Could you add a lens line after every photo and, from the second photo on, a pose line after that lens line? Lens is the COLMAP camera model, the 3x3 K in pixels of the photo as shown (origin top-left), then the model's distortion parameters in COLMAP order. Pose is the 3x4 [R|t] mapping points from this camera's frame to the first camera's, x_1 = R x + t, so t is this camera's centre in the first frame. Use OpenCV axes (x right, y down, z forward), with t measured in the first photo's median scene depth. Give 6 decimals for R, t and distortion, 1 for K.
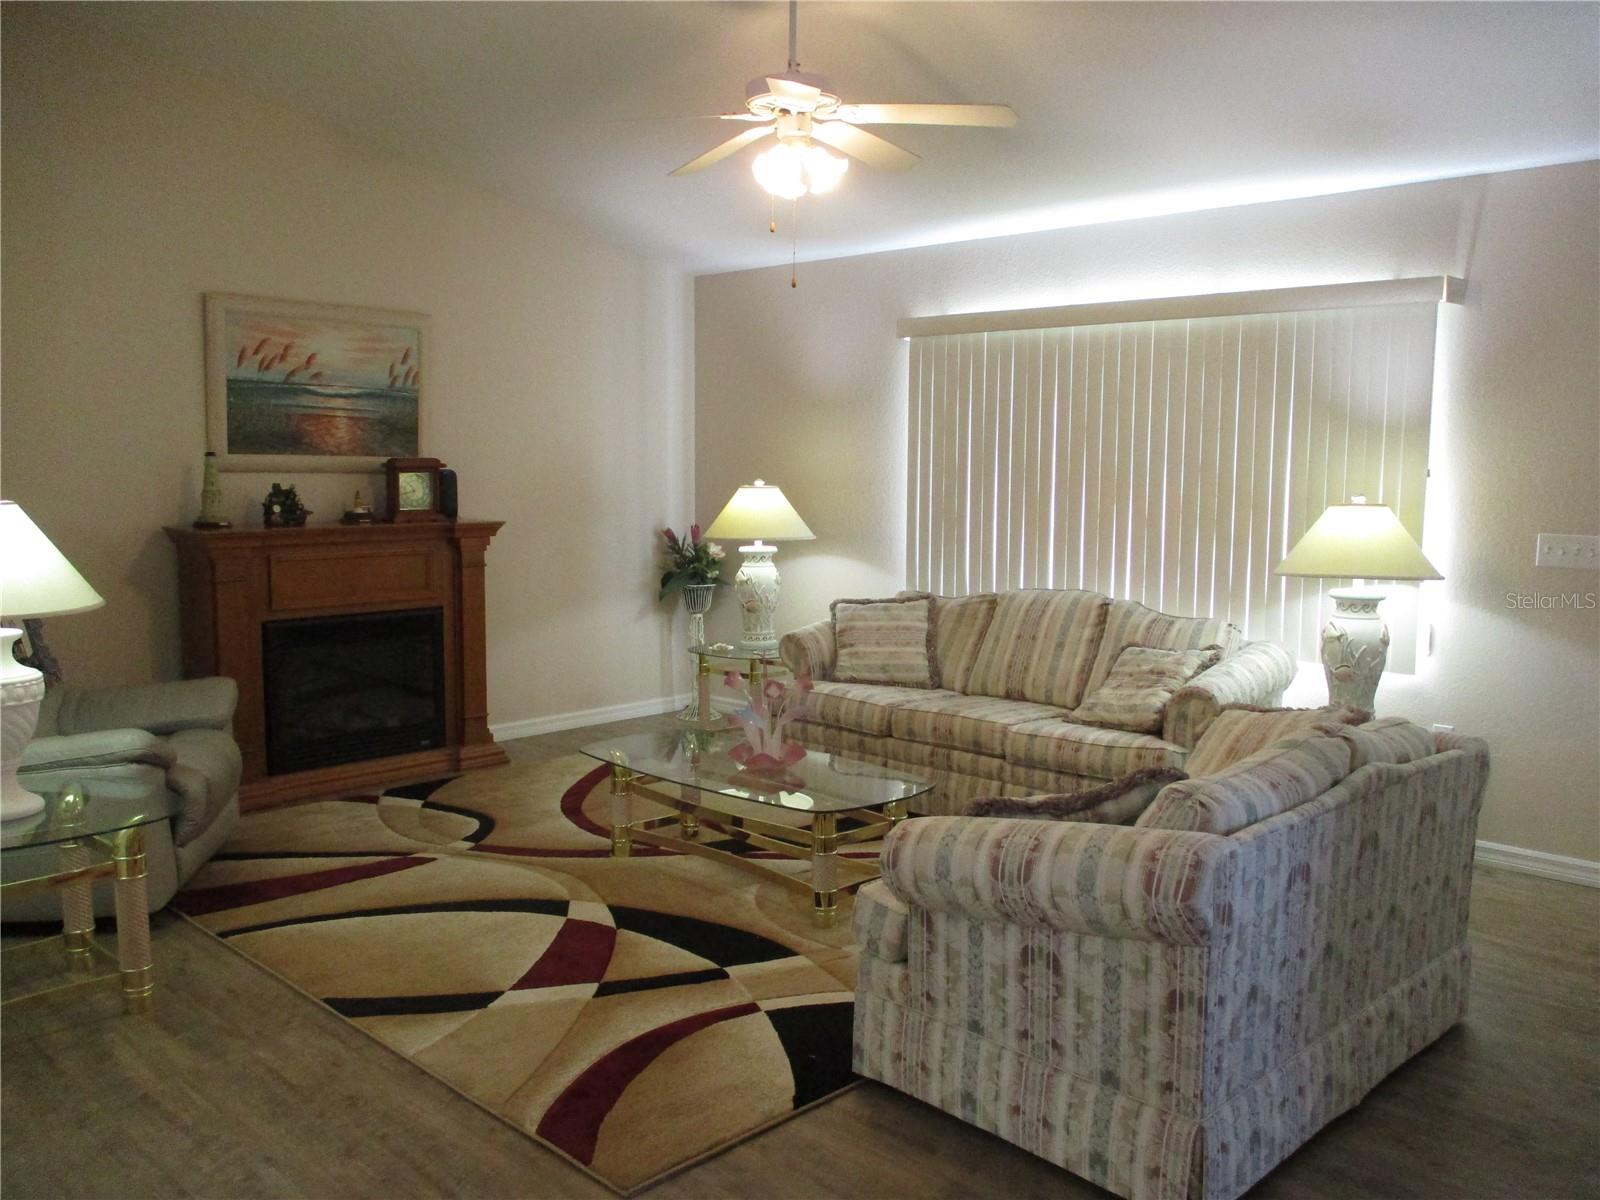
lens RADIAL K [[1342.6, 0, 807.2], [0, 1342.6, 606.2], [0, 0, 1]] dist [-0.012821, -0.007276]
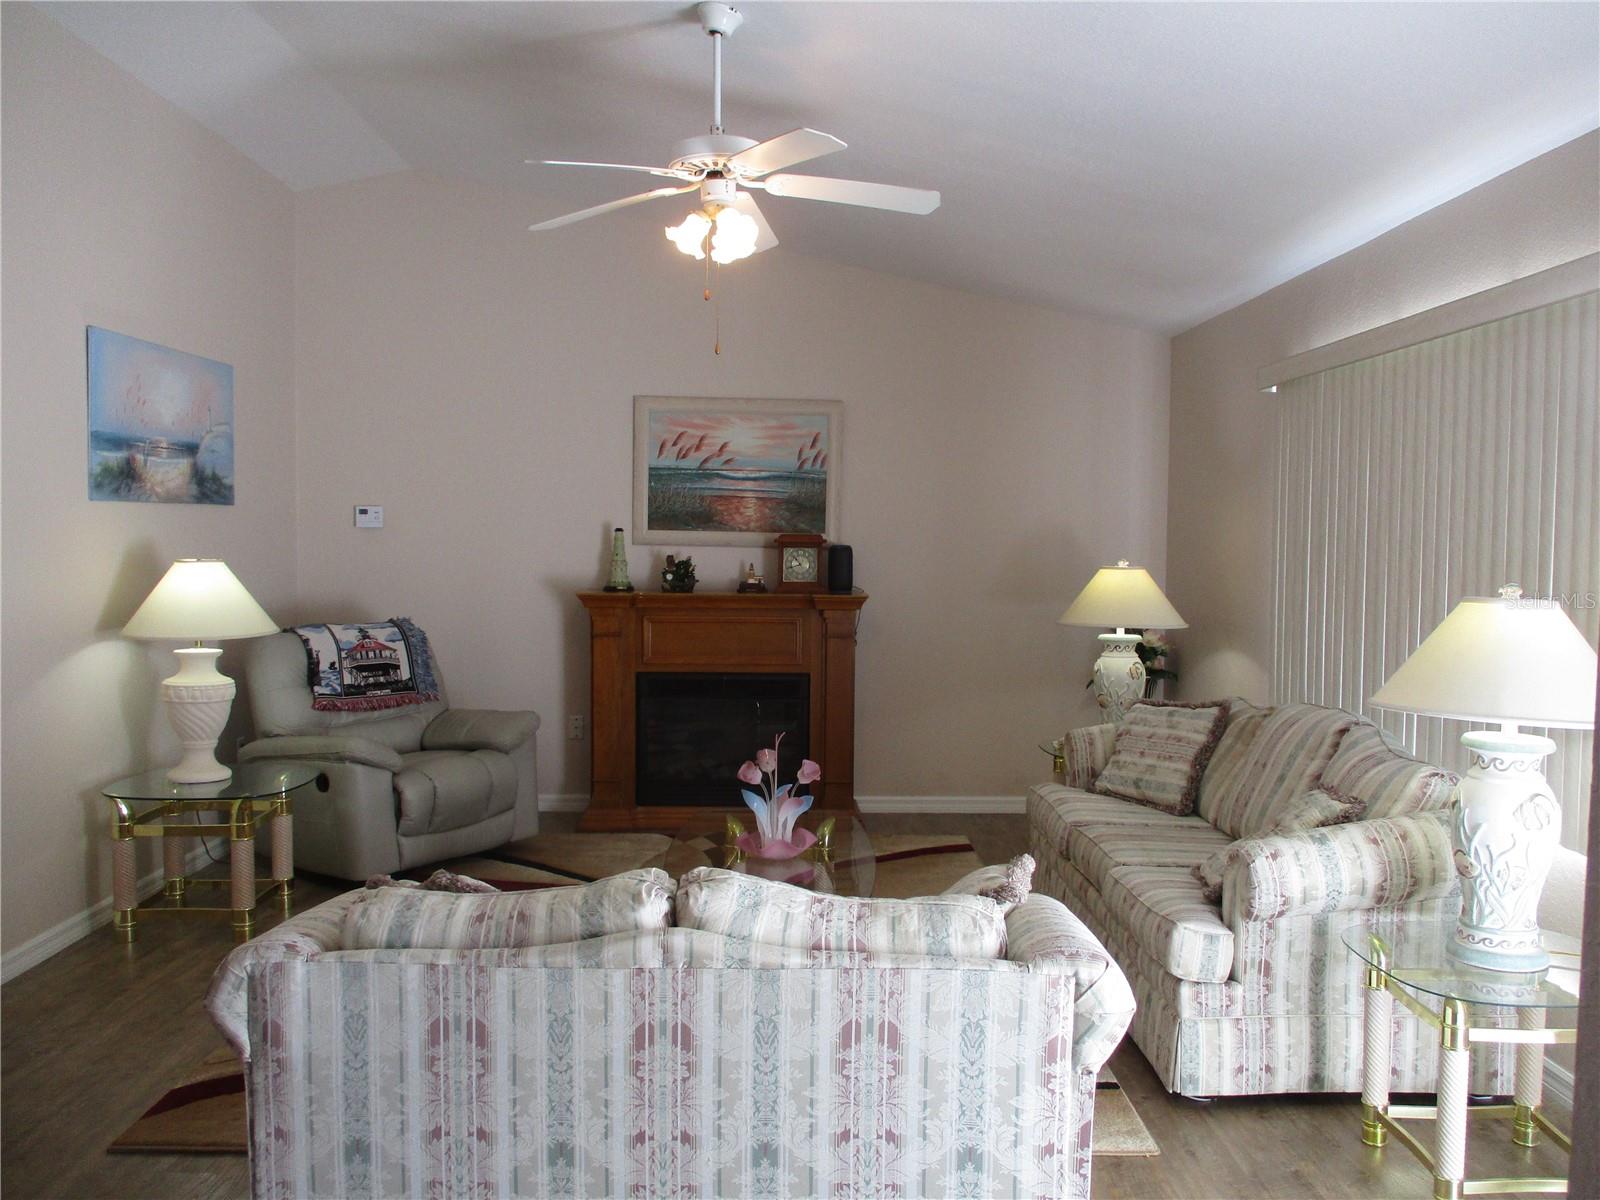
lens RADIAL K [[1342.6, 0, 807.2], [0, 1342.6, 606.2], [0, 0, 1]] dist [-0.012821, -0.007276]
pose [[0.713866, 0.037528, -0.699276, 0.486011], [-0.082830, 0.996078, -0.031102, -0.020504], [0.695367, 0.080123, 0.714175, 0.246035]]
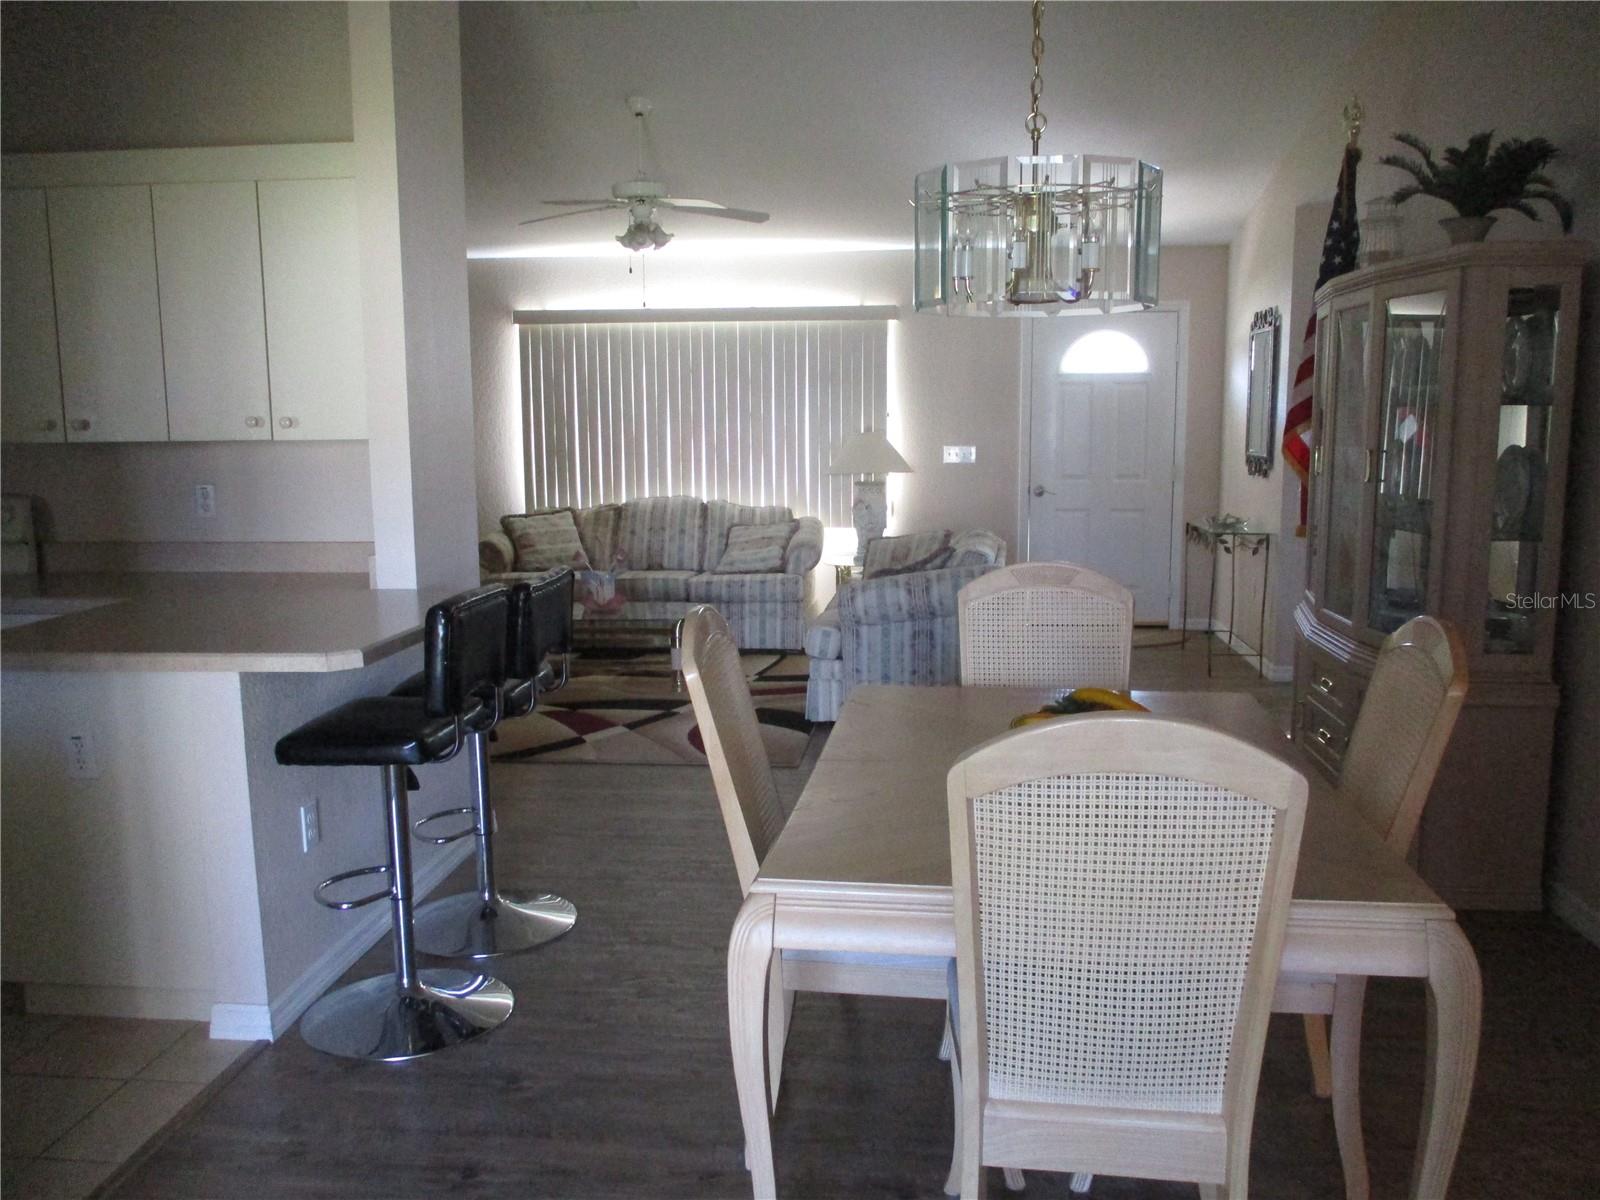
lens RADIAL K [[1342.6, 0, 807.2], [0, 1342.6, 606.2], [0, 0, 1]] dist [-0.012821, -0.007276]
pose [[0.786105, -0.103305, 0.609398, -0.605127], [0.083051, 0.994647, 0.061478, 0.029697], [-0.612487, 0.002283, 0.790477, -0.290369]]
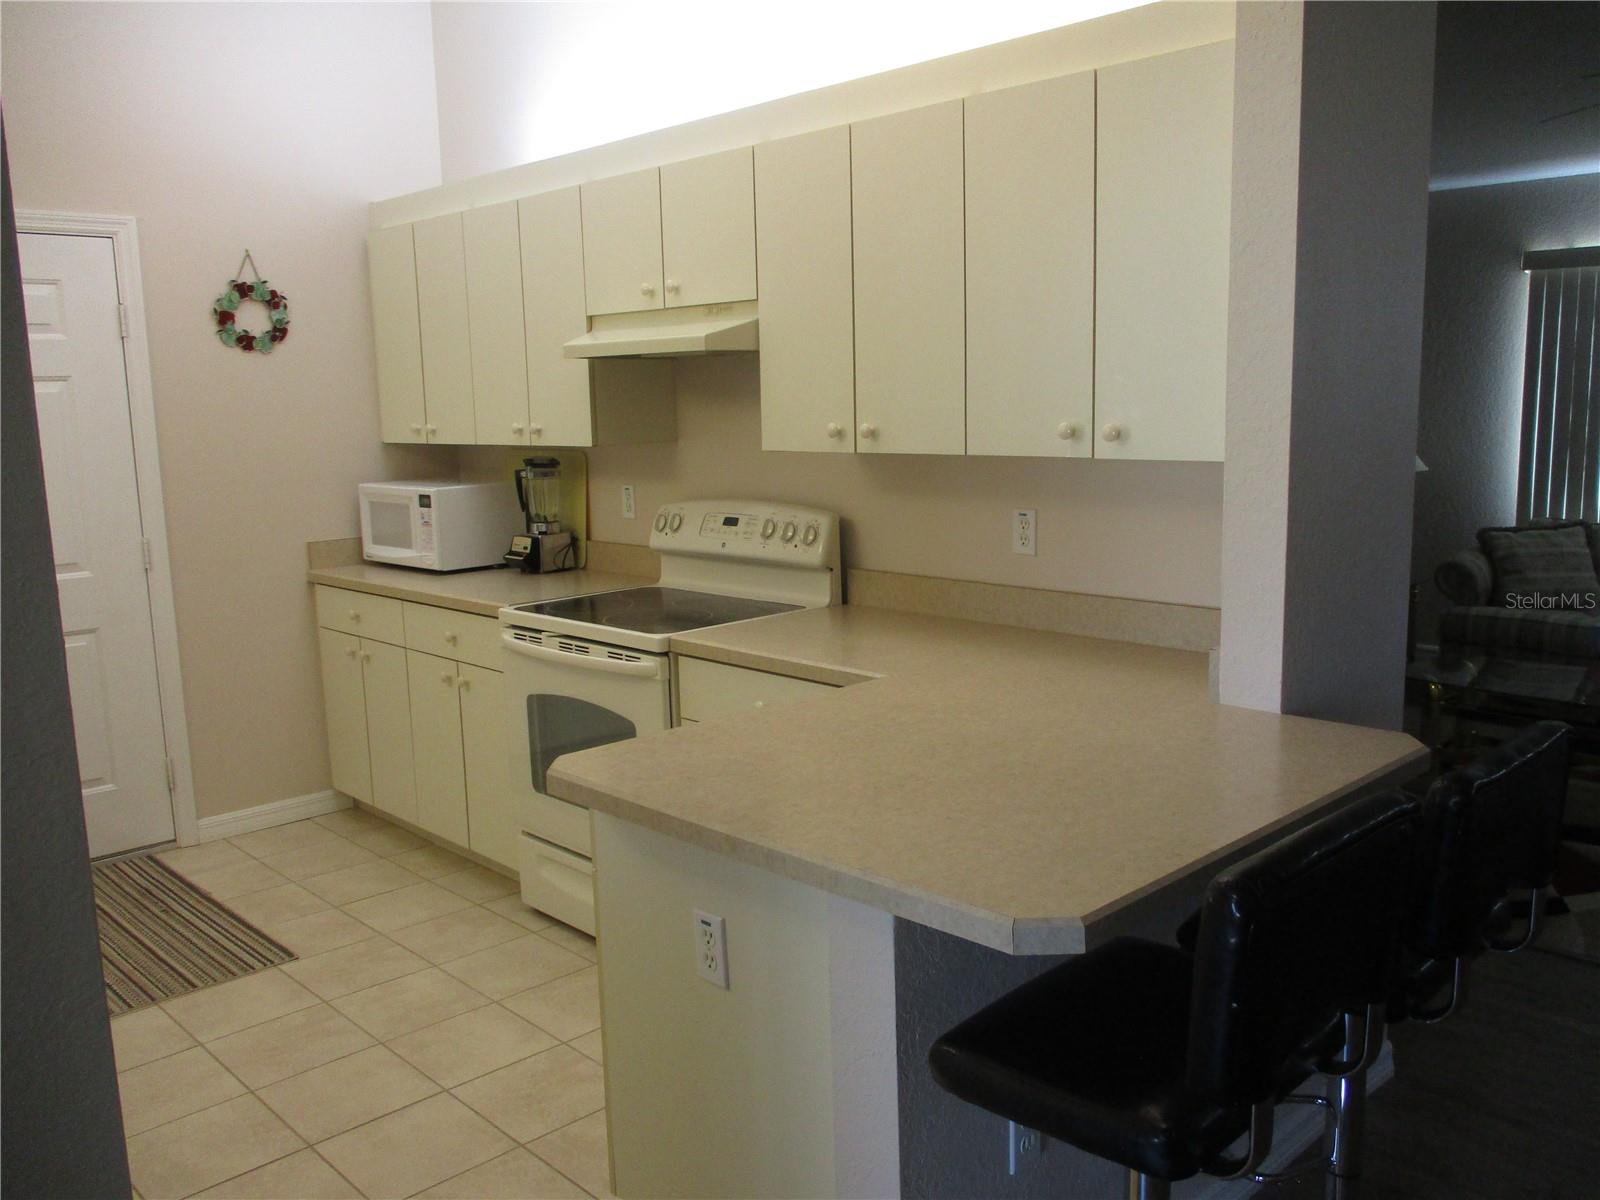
lens RADIAL K [[1342.6, 0, 807.2], [0, 1342.6, 606.2], [0, 0, 1]] dist [-0.012821, -0.007276]
pose [[0.998968, -0.023431, -0.038905, -0.478324], [0.025331, 0.998473, 0.049092, -0.009045], [0.037695, -0.050027, 0.998036, -0.054648]]
